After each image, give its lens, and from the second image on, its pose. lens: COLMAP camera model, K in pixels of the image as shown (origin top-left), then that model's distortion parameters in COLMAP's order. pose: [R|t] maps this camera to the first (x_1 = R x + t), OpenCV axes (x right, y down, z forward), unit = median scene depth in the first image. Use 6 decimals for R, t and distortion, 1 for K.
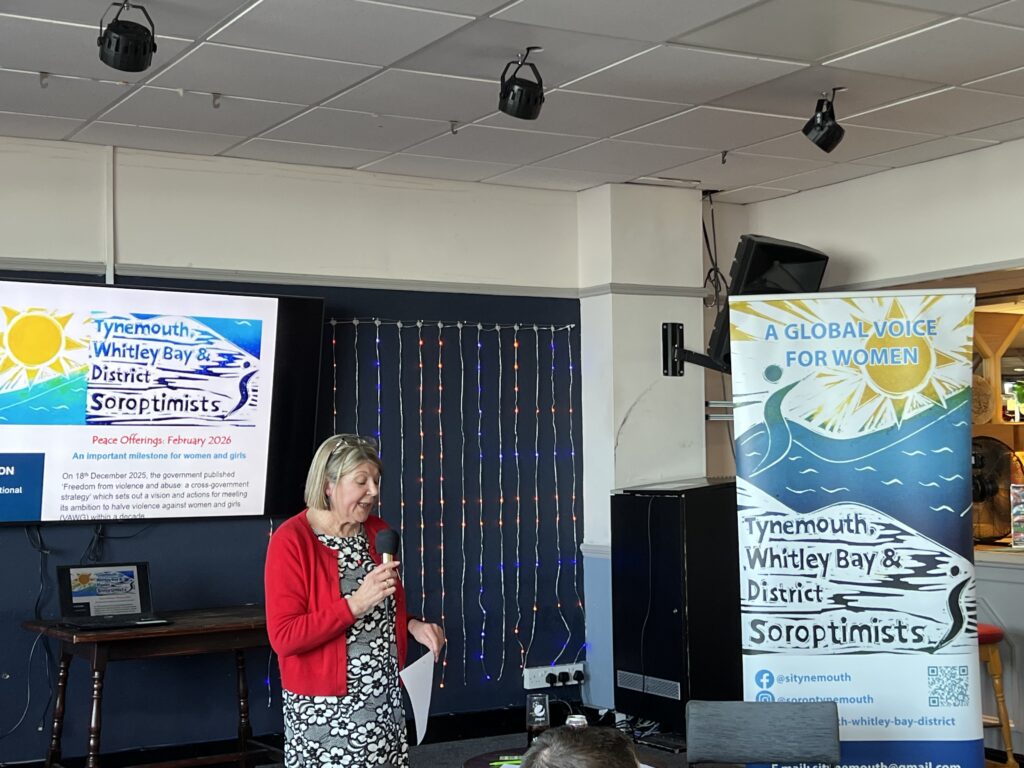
lens RADIAL K [[1547.2, 0, 511.0], [0, 1547.2, 382.4], [0, 0, 1]] dist [0.166143, 0.000000]
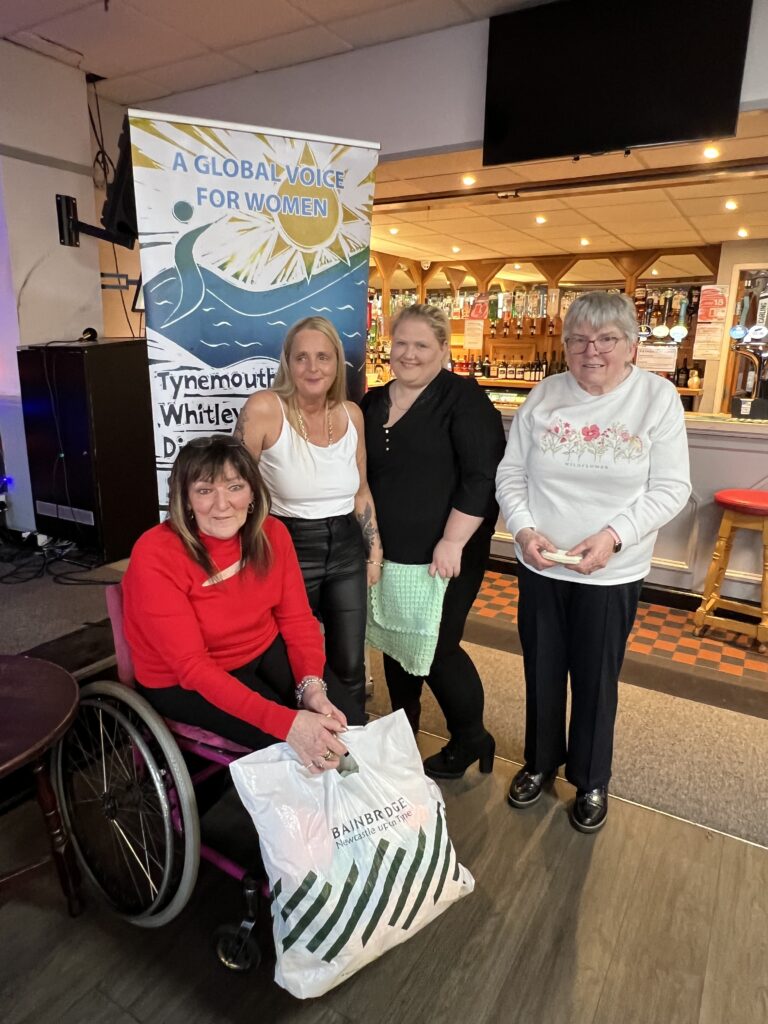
lens RADIAL K [[670.9, 0, 376.9], [0, 670.9, 512.7], [0, 0, 1]] dist [-0.007156, -0.005255]
pose [[0.872266, -0.093602, 0.479991, 0.063507], [-0.050220, 0.959178, 0.278309, 0.048945], [-0.486447, -0.266864, 0.831957, 0.574695]]
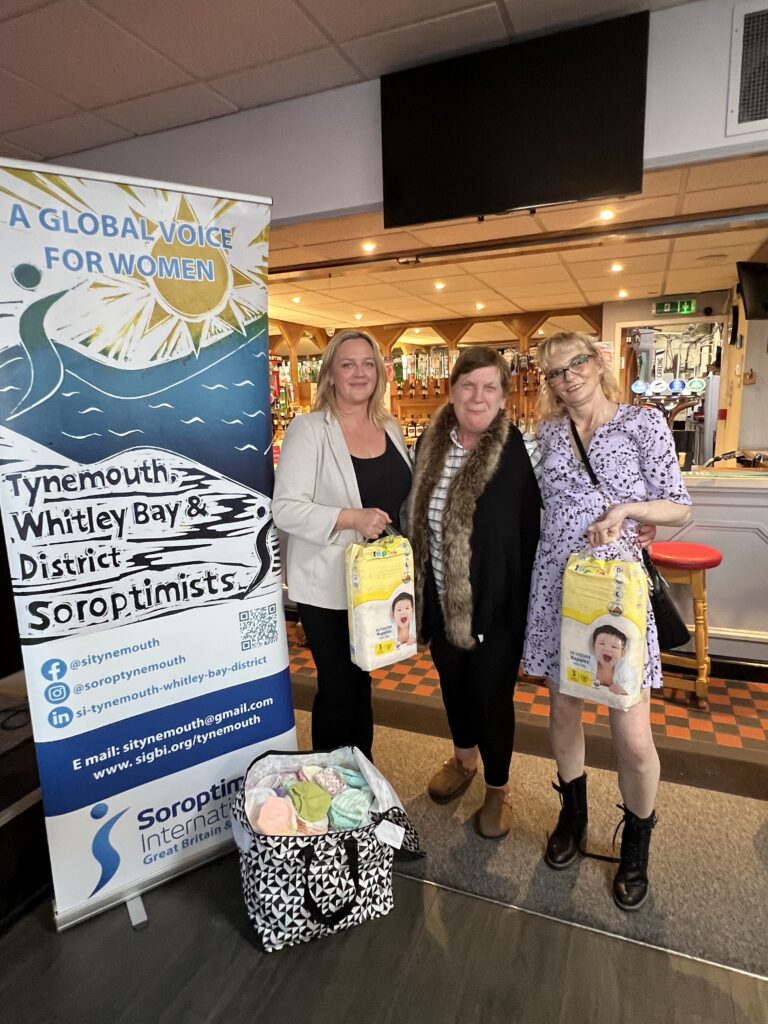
lens RADIAL K [[611.5, 0, 380.9], [0, 611.5, 515.2], [0, 0, 1]] dist [-0.005000, -0.006337]
pose [[0.792365, -0.121457, 0.597834, 0.116222], [-0.012031, 0.976679, 0.214369, 0.040801], [-0.609928, -0.177051, 0.772425, 0.661048]]
